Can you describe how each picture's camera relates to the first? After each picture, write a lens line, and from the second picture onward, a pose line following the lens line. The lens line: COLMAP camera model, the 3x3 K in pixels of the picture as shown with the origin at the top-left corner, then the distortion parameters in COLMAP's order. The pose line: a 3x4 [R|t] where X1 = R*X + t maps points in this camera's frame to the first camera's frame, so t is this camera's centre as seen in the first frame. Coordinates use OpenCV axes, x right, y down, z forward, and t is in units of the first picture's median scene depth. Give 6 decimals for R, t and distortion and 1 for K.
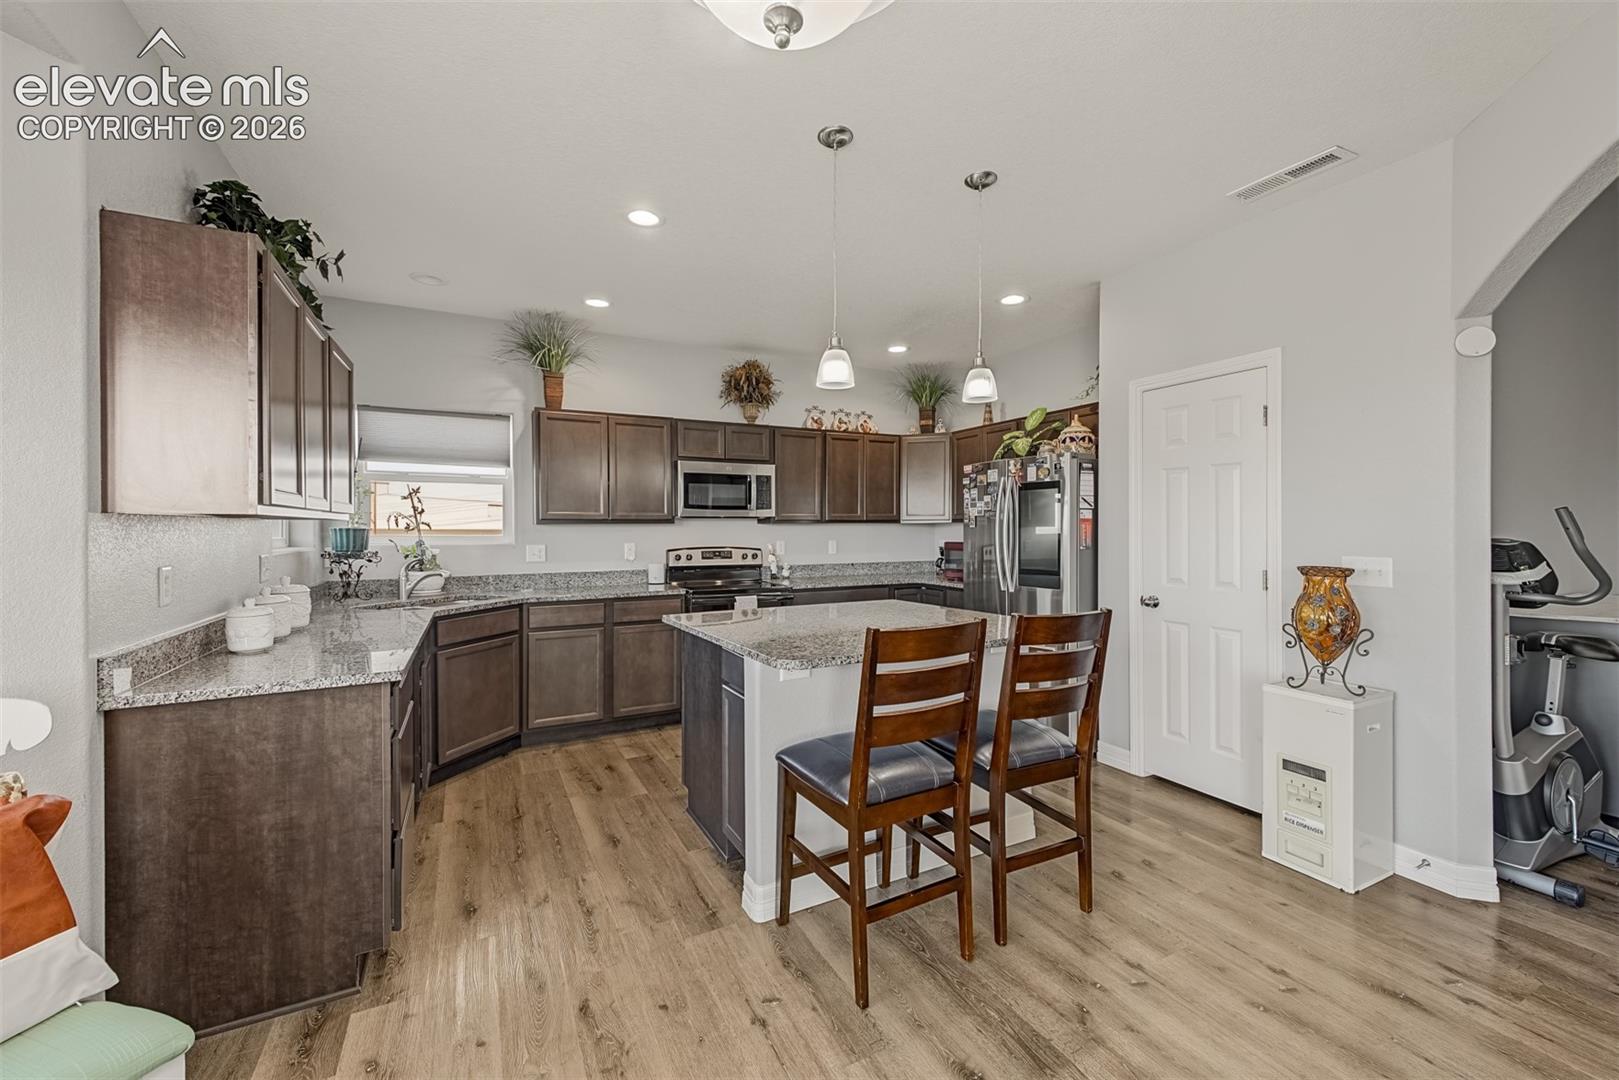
lens RADIAL K [[643.2, 0, 805.9], [0, 643.2, 529.2], [0, 0, 1]] dist [0.019305, -0.006258]
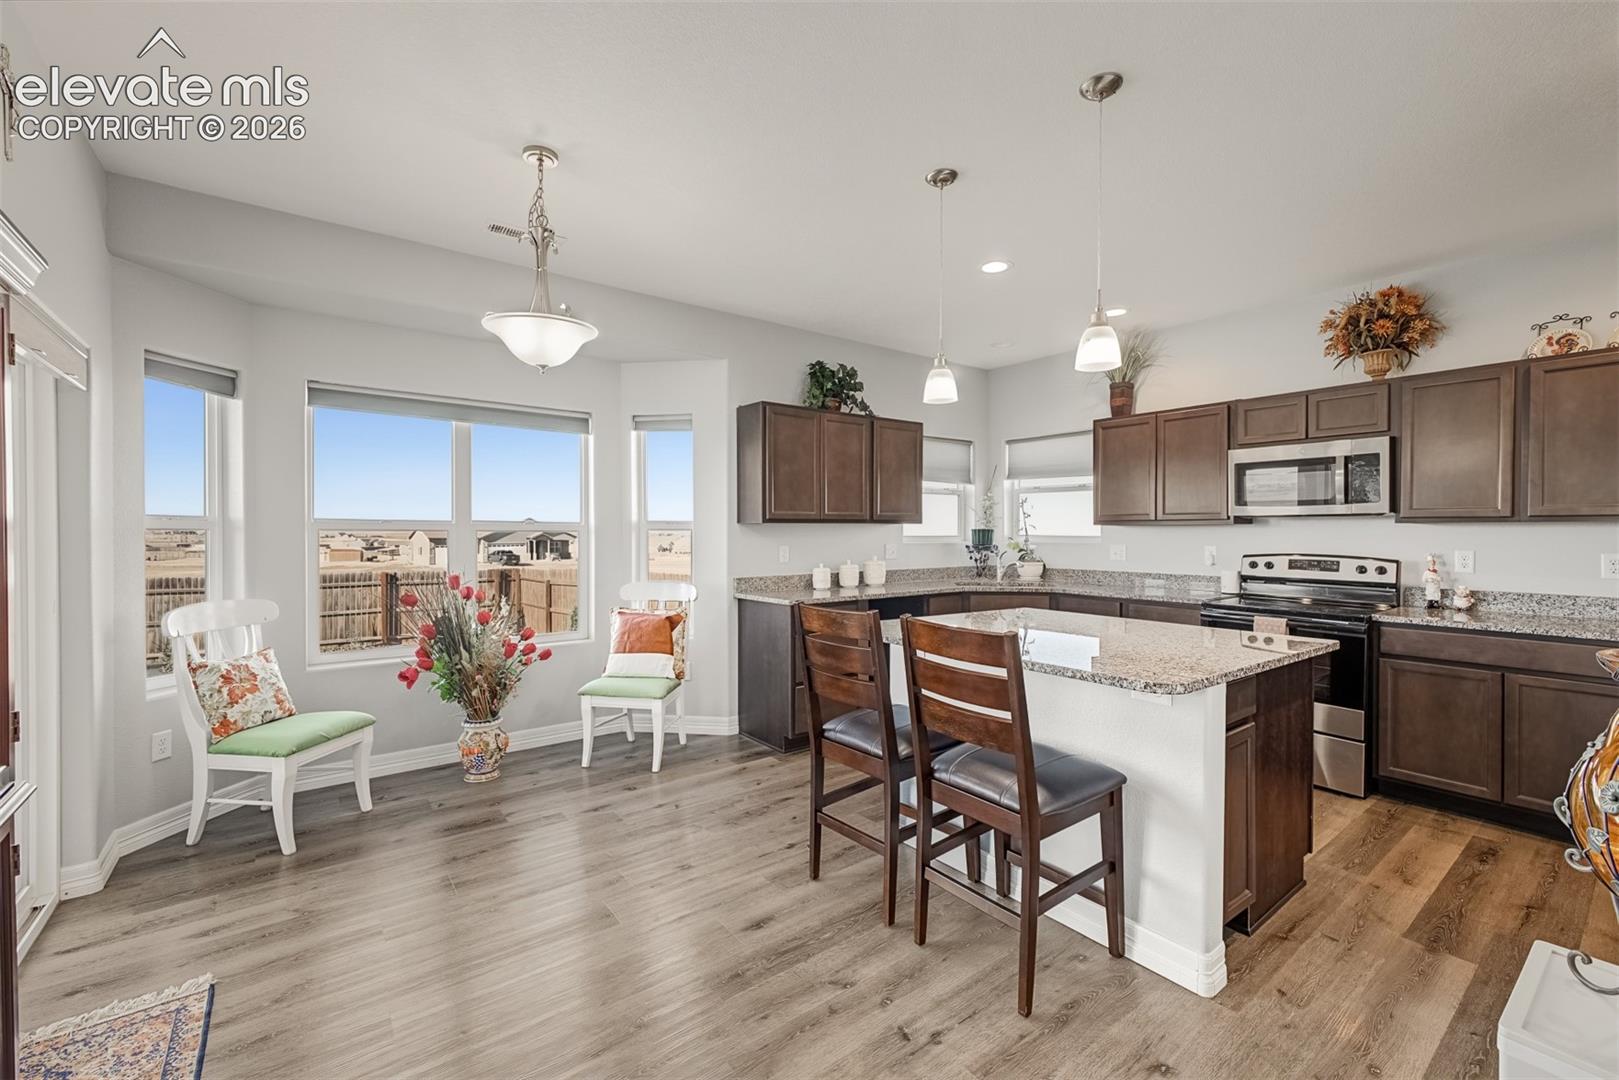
lens RADIAL K [[665.7, 0, 809.2], [0, 665.7, 534.6], [0, 0, 1]] dist [0.007111, -0.002018]
pose [[0.175682, 0.010299, -0.984393, 0.718512], [-0.003247, 0.999946, 0.009882, -0.002491], [0.984442, 0.001460, 0.175706, 0.363195]]
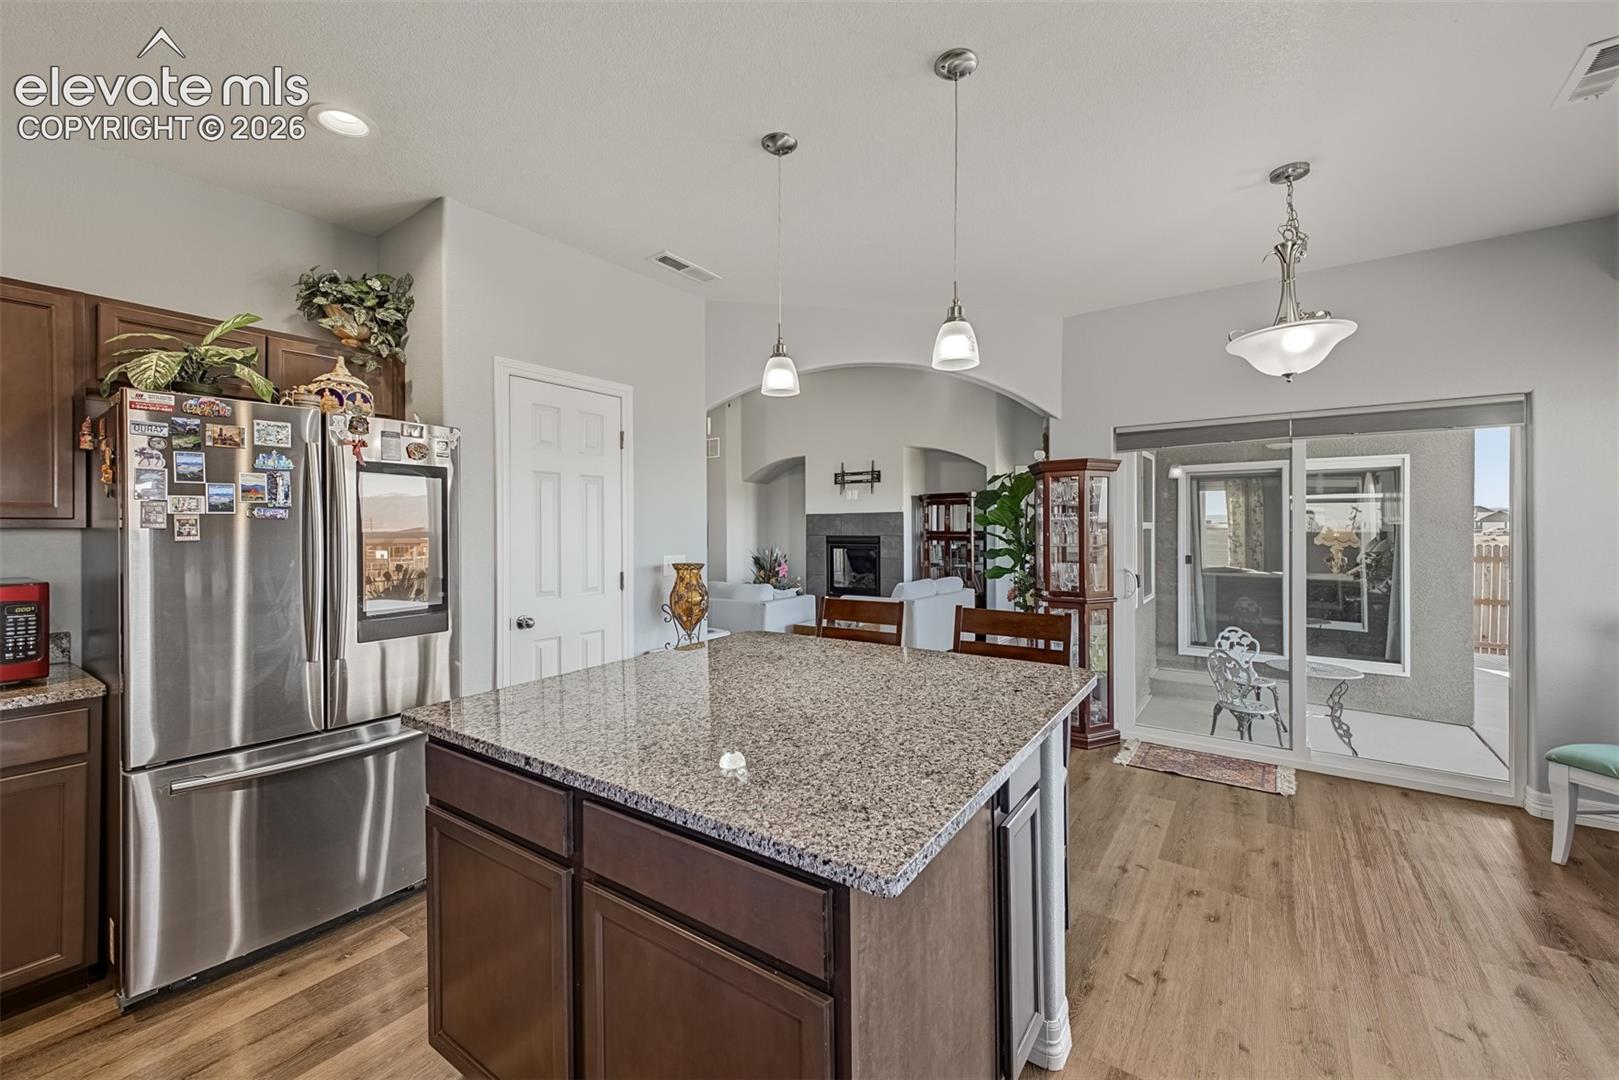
lens RADIAL K [[643.2, 0, 807.4], [0, 643.2, 532.9], [0, 0, 1]] dist [0.019305, -0.006258]
pose [[-0.452147, -0.001159, 0.891943, -0.382334], [0.008164, 0.999952, 0.005438, -0.008185], [-0.891906, 0.009741, -0.452116, 0.979342]]
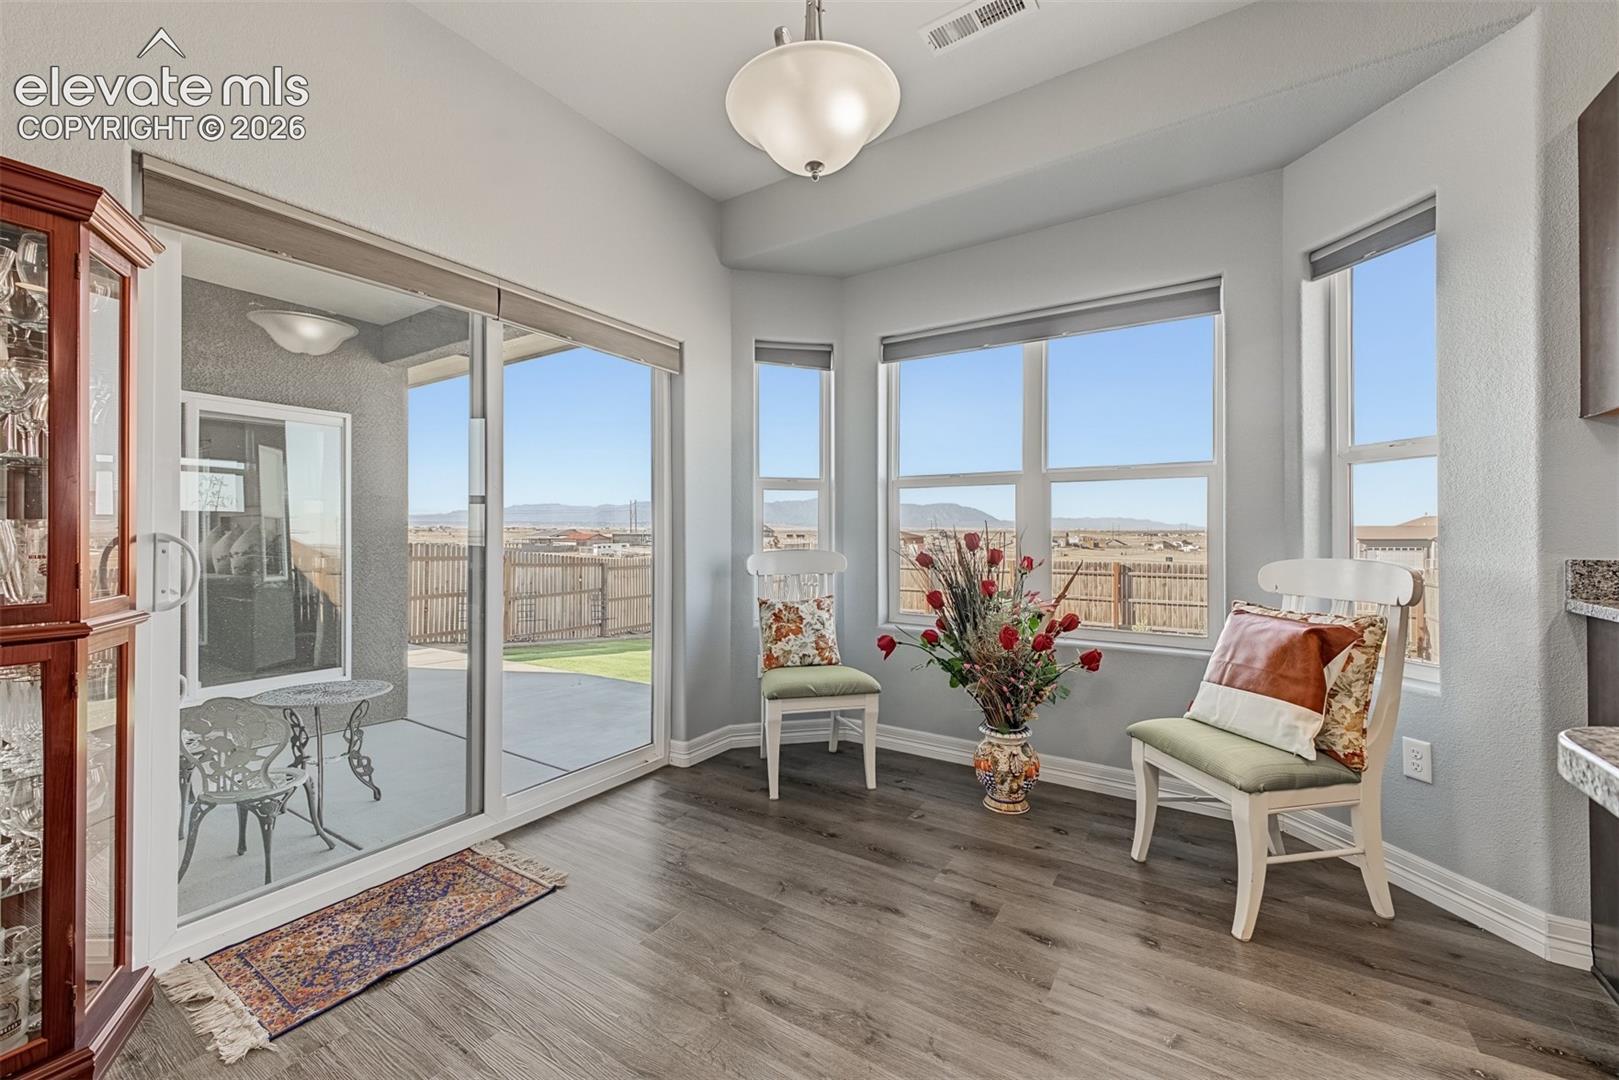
lens RADIAL K [[646.4, 0, 815.2], [0, 646.4, 526.0], [0, 0, 1]] dist [0.016601, -0.003772]
pose [[-0.870529, 0.000358, -0.492118, 0.201617], [0.004753, 0.999959, -0.007681, 0.064652], [0.492095, -0.009025, -0.870495, 0.580110]]
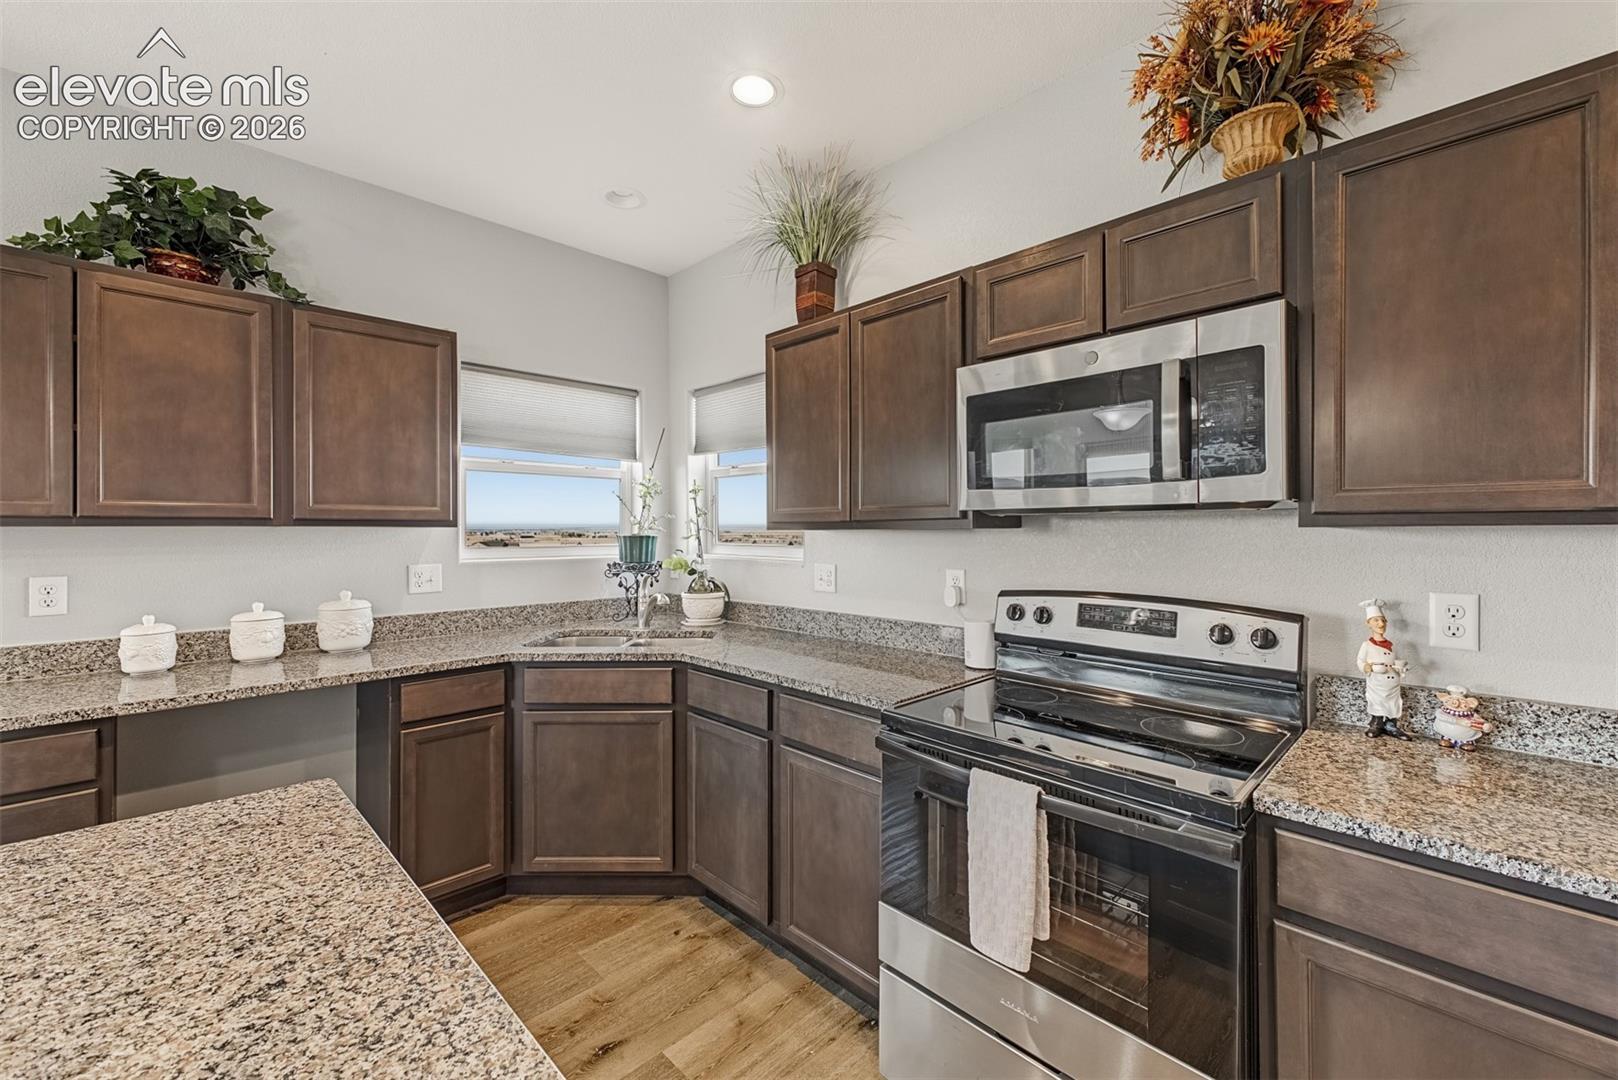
lens RADIAL K [[642.8, 0, 814.4], [0, 642.8, 526.0], [0, 0, 1]] dist [0.019305, -0.006258]
pose [[0.307096, -0.003303, -0.951673, 0.188884], [-0.001622, 0.999991, -0.003994, -0.010859], [0.951677, 0.002770, 0.307088, 0.983047]]
